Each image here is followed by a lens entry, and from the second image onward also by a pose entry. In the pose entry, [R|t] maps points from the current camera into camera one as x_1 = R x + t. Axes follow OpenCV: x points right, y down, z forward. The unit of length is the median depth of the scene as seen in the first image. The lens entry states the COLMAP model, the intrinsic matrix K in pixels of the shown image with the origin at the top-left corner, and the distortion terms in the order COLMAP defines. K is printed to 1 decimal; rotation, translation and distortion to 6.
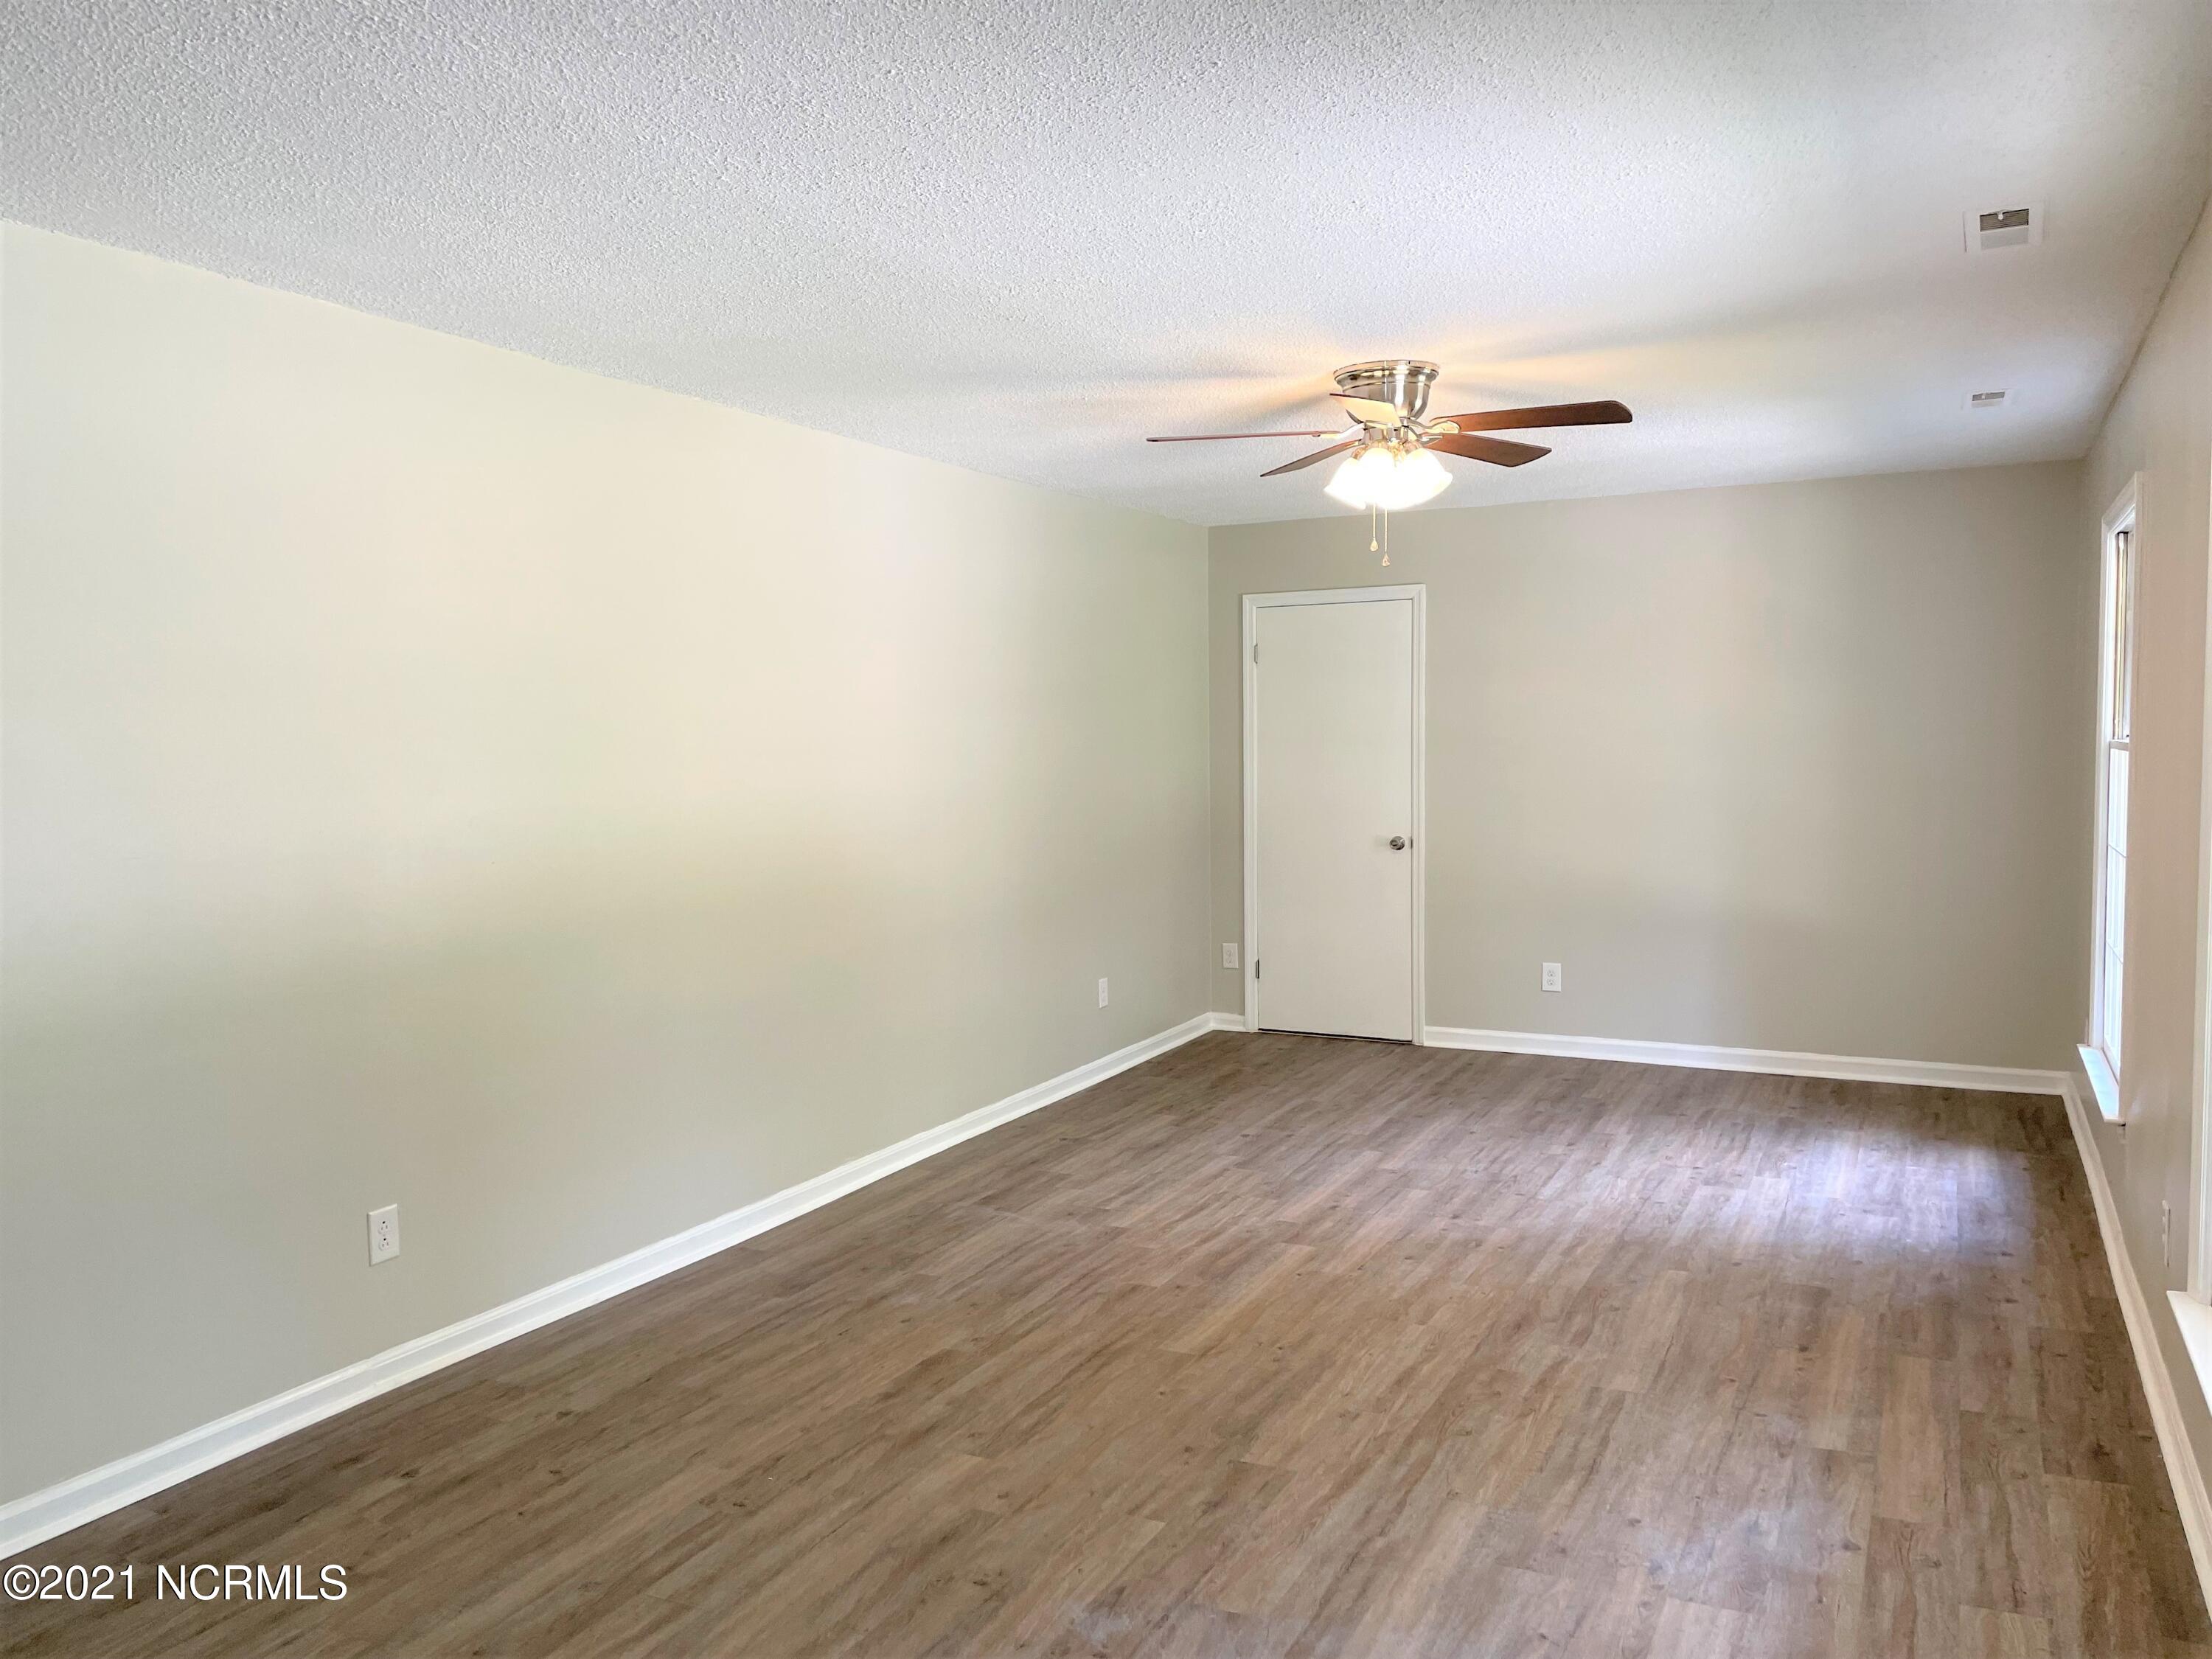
lens RADIAL K [[1681.9, 0, 1124.2], [0, 1681.9, 825.3], [0, 0, 1]] dist [0.072637, -0.098934]
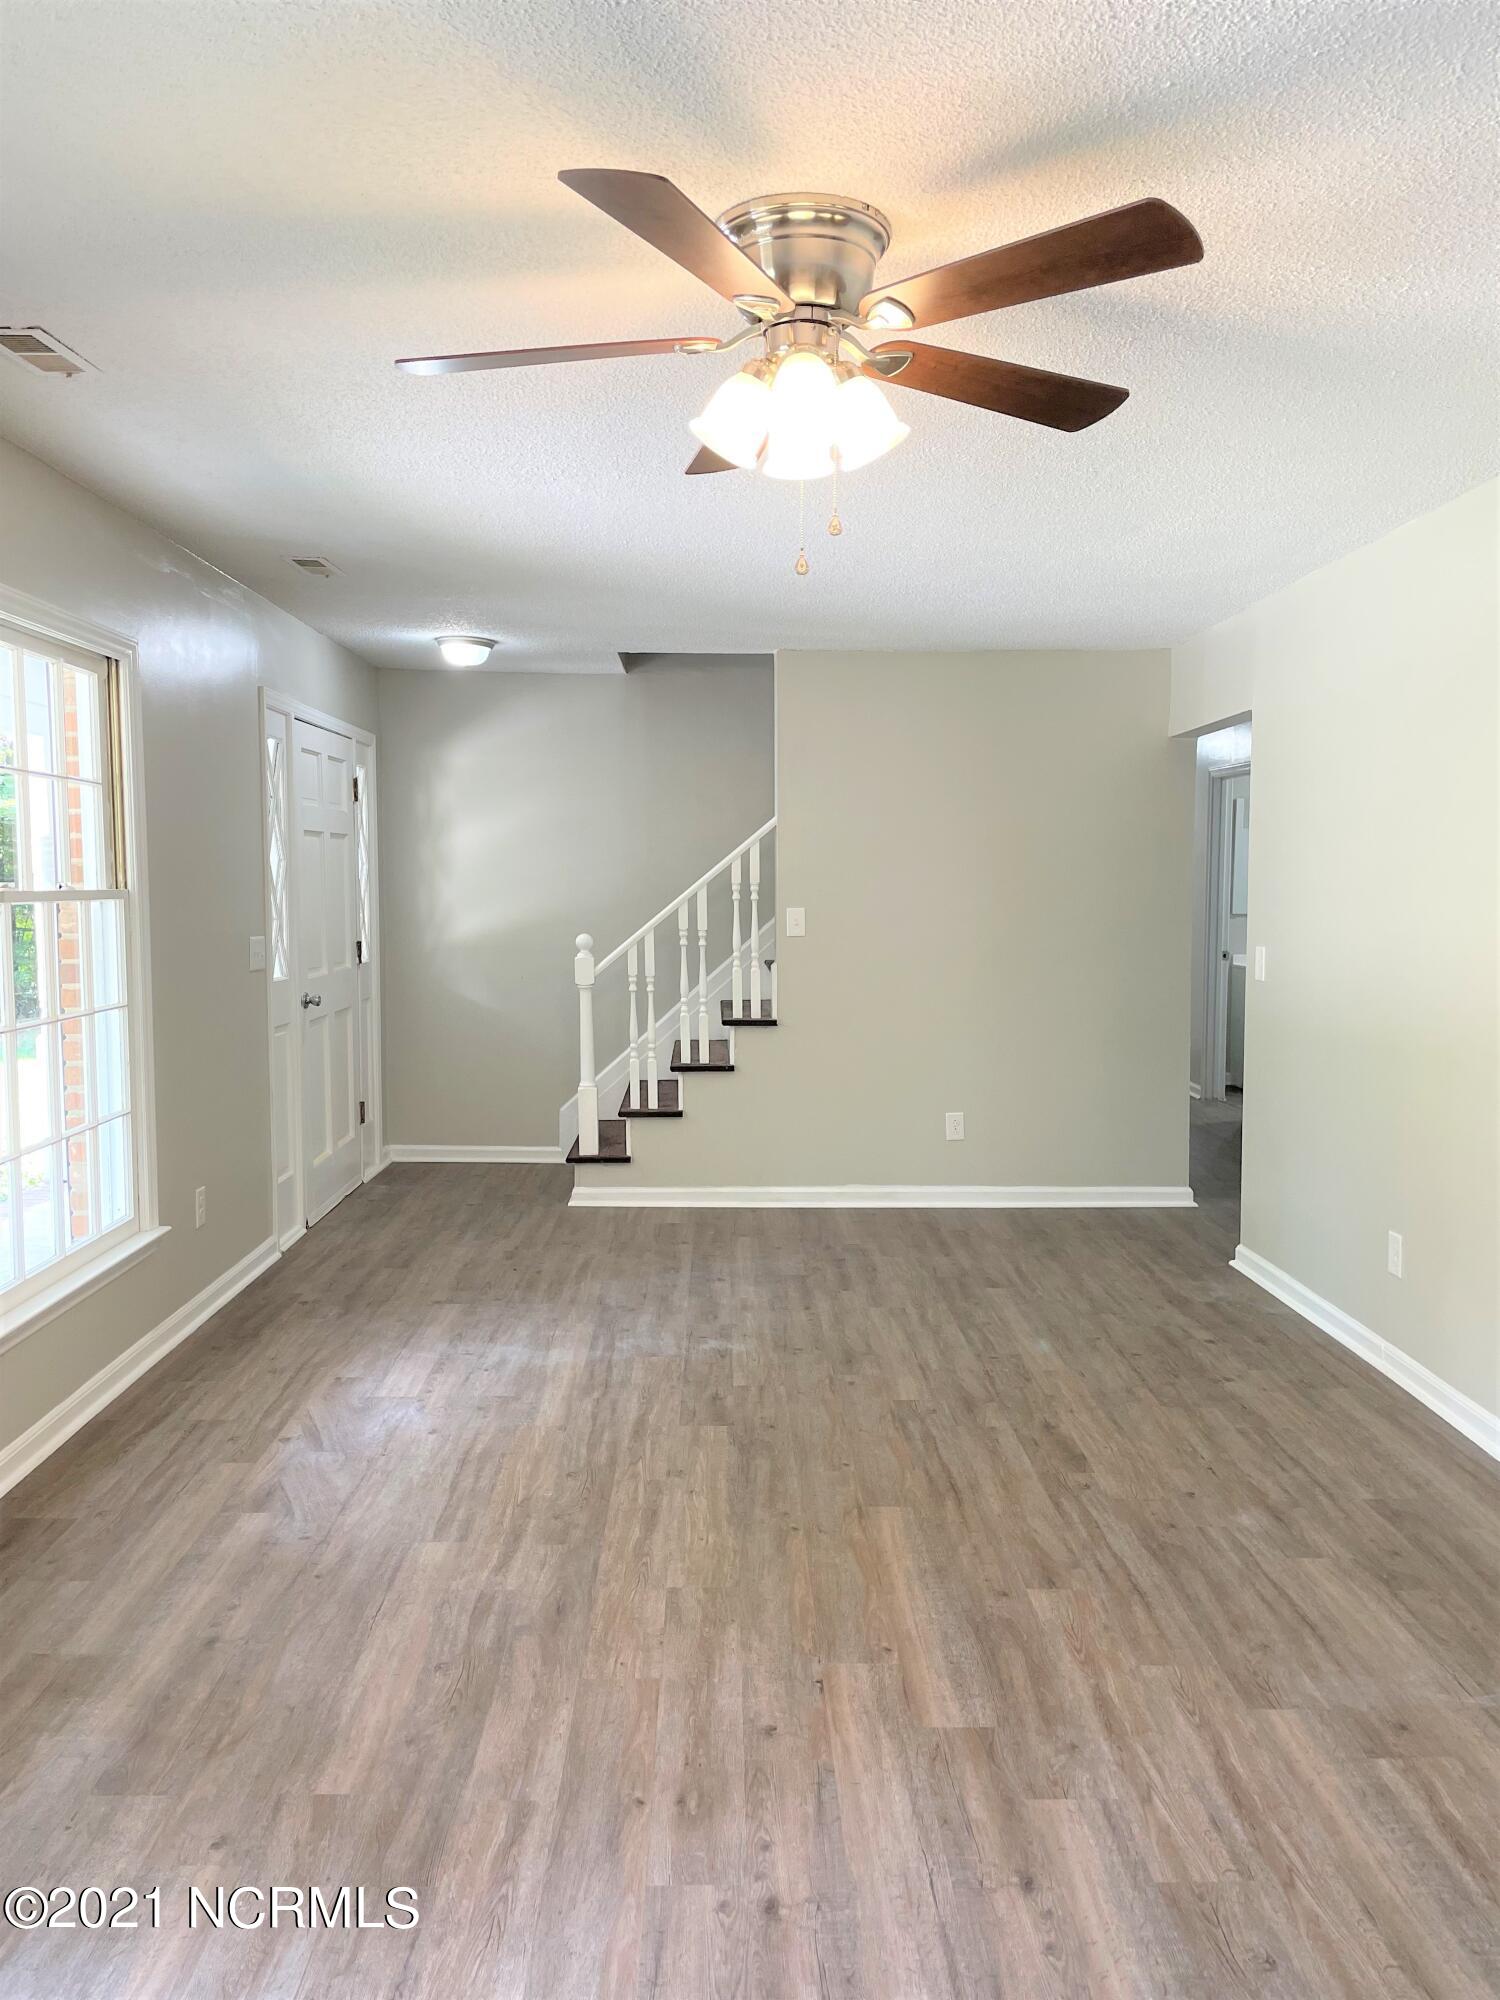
lens RADIAL K [[1520.7, 0, 748.2], [0, 1520.7, 1003.1], [0, 0, 1]] dist [0.072637, -0.098934]
pose [[-0.891132, 0.050240, -0.450954, 0.491246], [-0.011222, 0.991107, 0.132593, -0.089679], [0.453605, 0.123218, -0.882644, 1.736052]]
